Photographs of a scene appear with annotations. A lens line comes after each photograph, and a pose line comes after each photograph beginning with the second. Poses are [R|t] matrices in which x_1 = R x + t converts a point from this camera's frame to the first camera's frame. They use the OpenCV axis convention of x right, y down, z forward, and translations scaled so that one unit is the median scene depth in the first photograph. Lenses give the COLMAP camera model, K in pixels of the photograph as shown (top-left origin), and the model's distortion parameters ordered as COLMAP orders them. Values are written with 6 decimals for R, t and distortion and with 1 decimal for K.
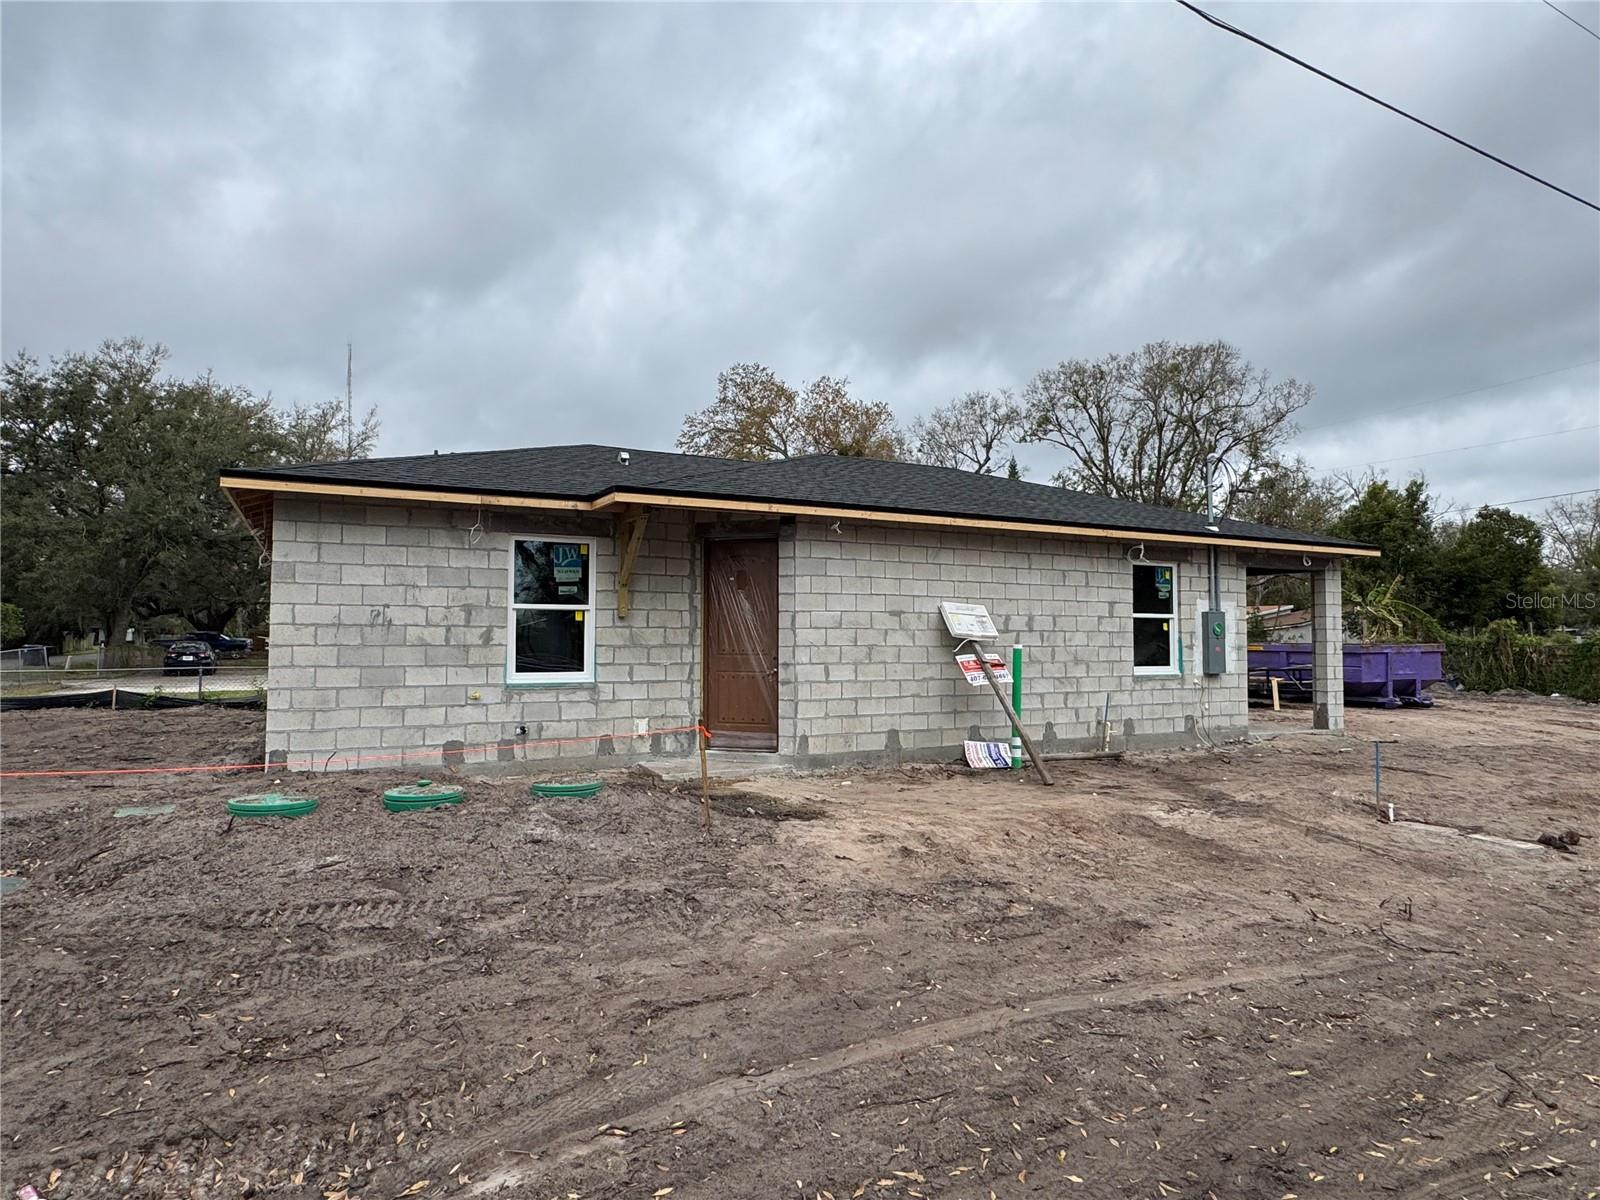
lens RADIAL K [[922.4, 0, 800.0], [0, 922.4, 600.0], [0, 0, 1]] dist [0.000224, -0.001484]
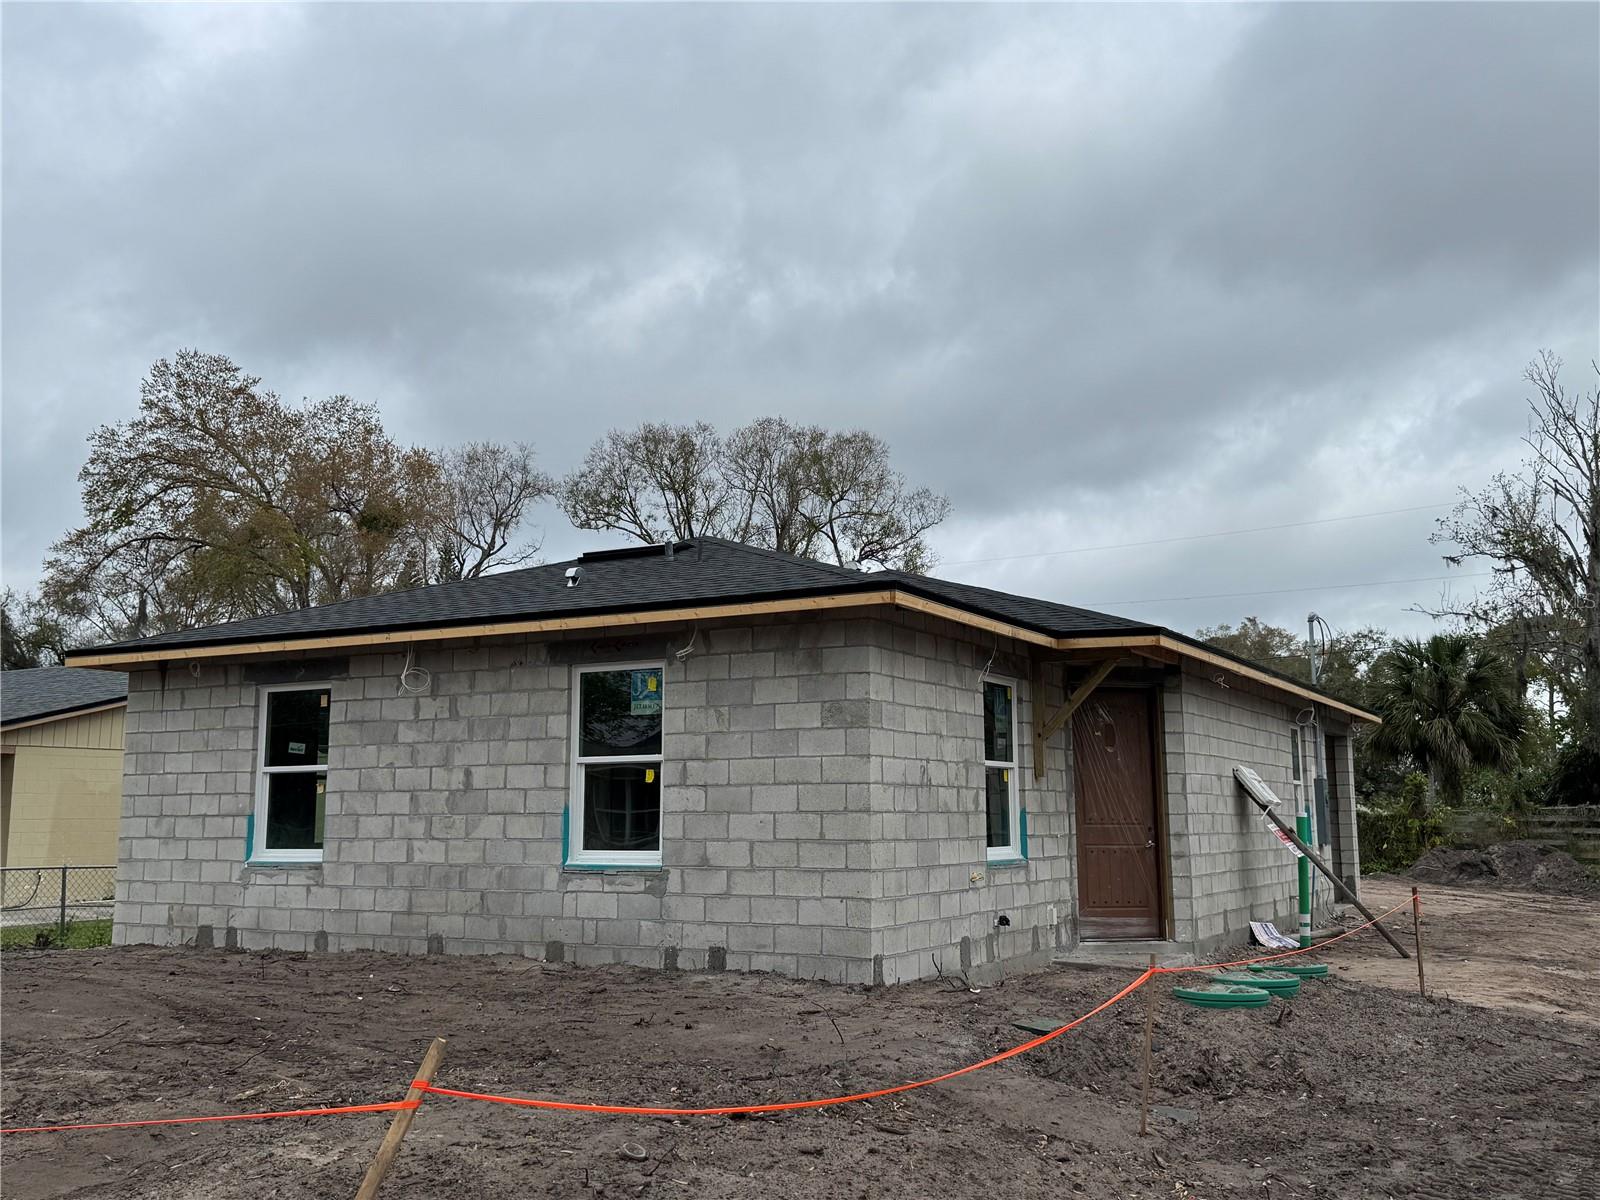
lens RADIAL K [[1437.0, 0, 800.0], [0, 1437.0, 600.0], [0, 0, 1]] dist [0.202869, -0.481762]
pose [[0.835063, 0.074235, 0.545122, -1.057272], [-0.016253, 0.993751, -0.110432, 0.007025], [-0.549914, 0.083358, 0.831051, 0.031016]]
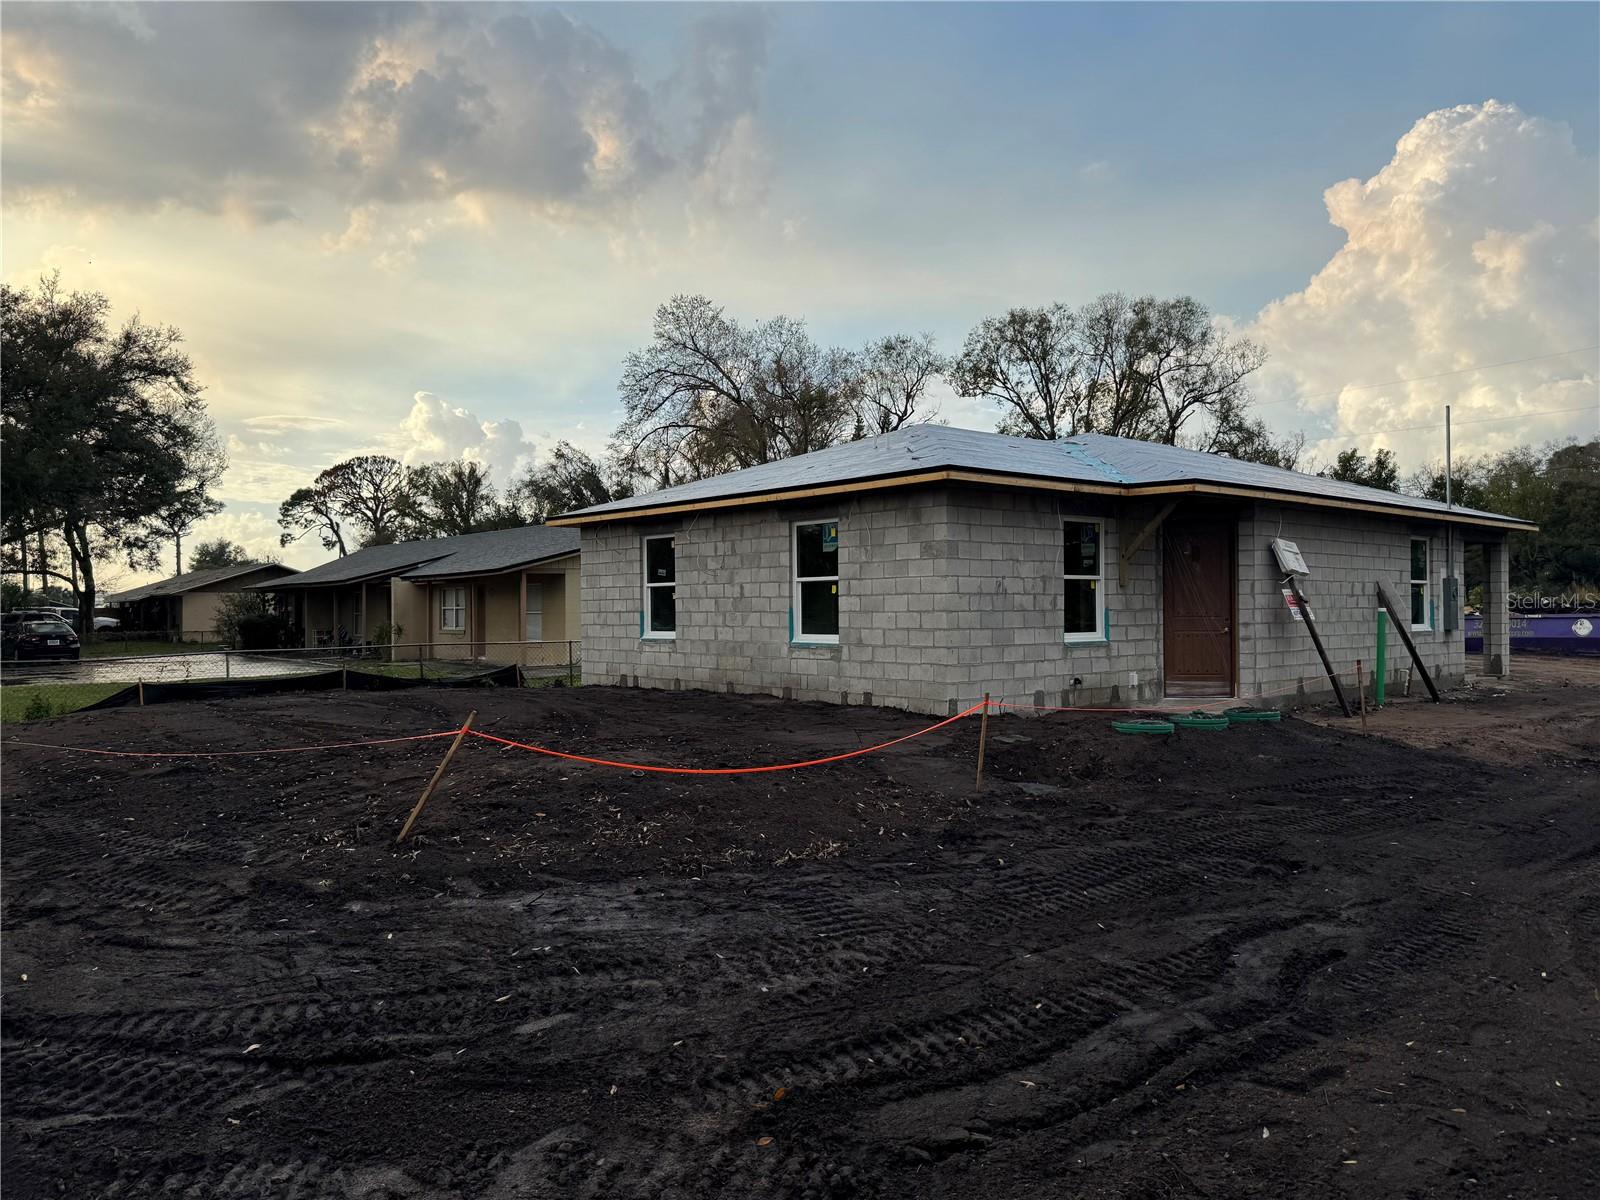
lens RADIAL K [[1111.8, 0, 800.2], [0, 1111.8, 607.7], [0, 0, 1]] dist [0.121404, -0.207475]
pose [[0.972713, -0.010744, 0.231764, -0.903023], [0.001771, 0.999242, 0.038890, -0.009540], [-0.232007, -0.037418, 0.971994, -0.291743]]
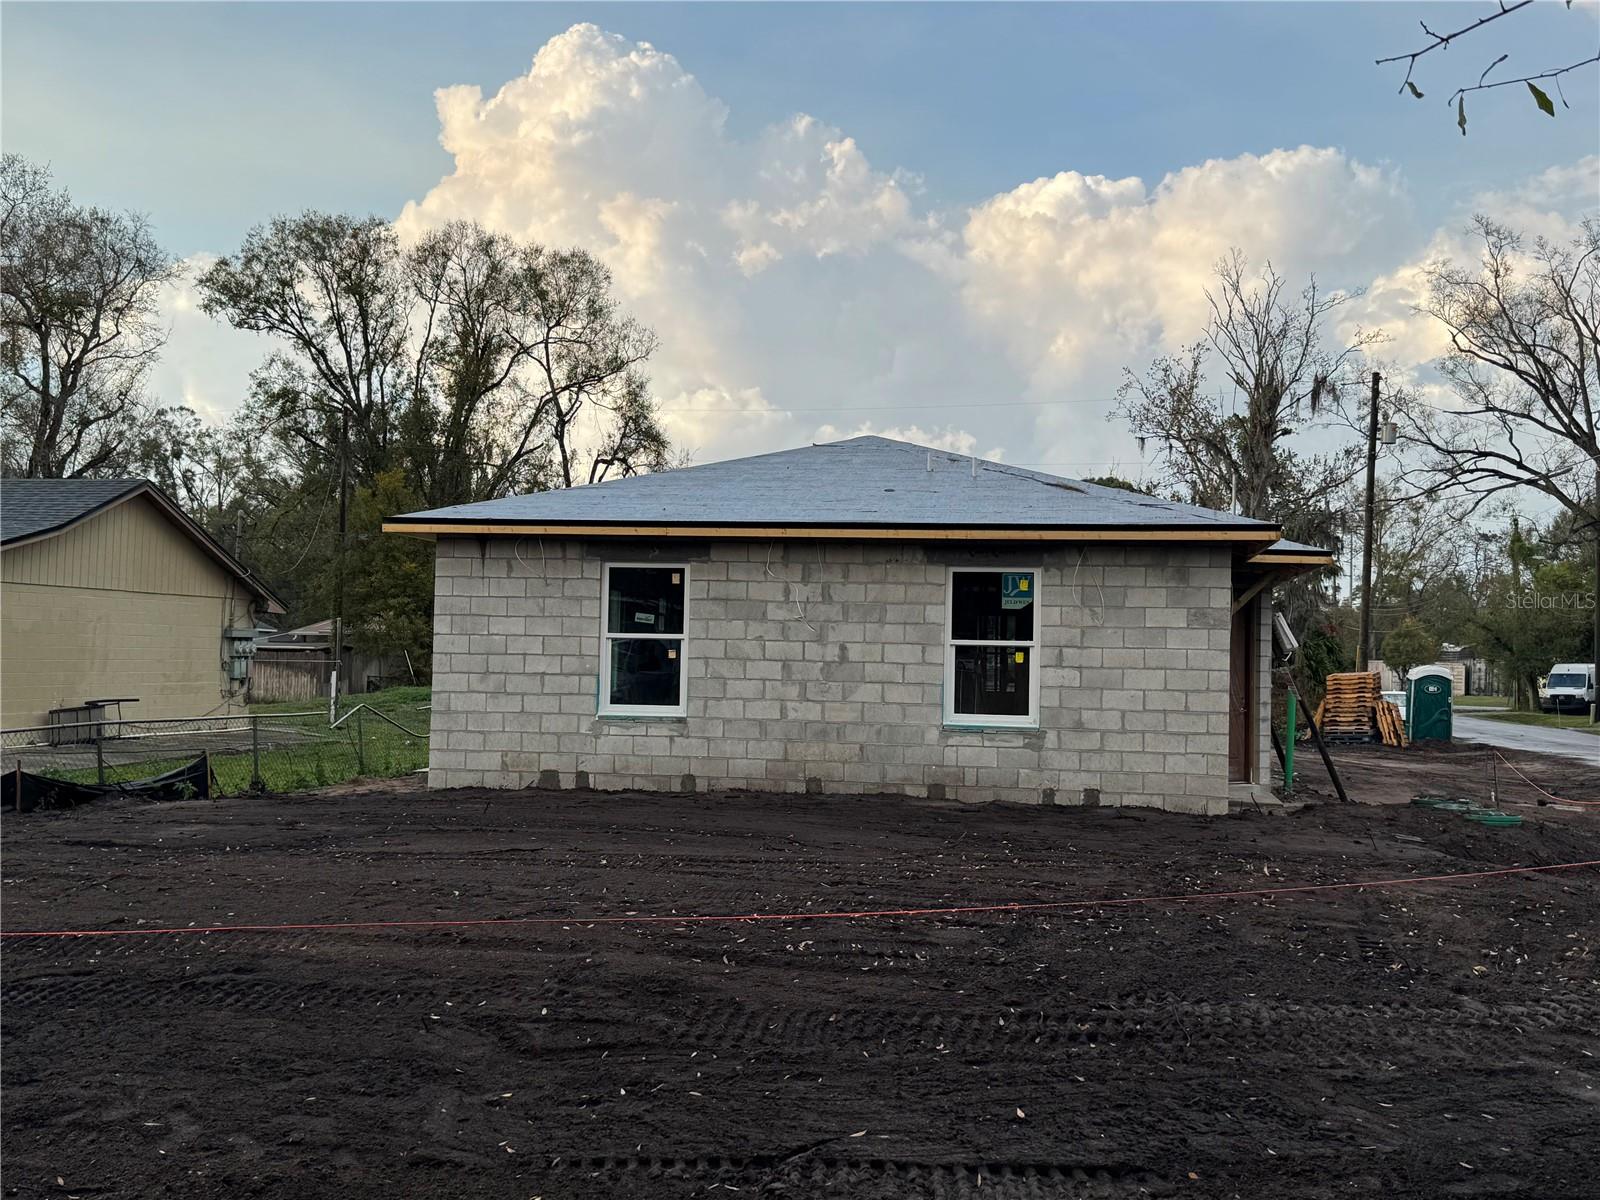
lens RADIAL K [[1630.5, 0, 800.0], [0, 1630.5, 600.0], [0, 0, 1]] dist [0.158228, -0.334652]
pose [[0.607576, 0.037520, 0.793375, -1.904350], [-0.050668, 0.998680, -0.008427, -0.010244], [-0.792644, -0.035079, 0.608675, 0.227357]]
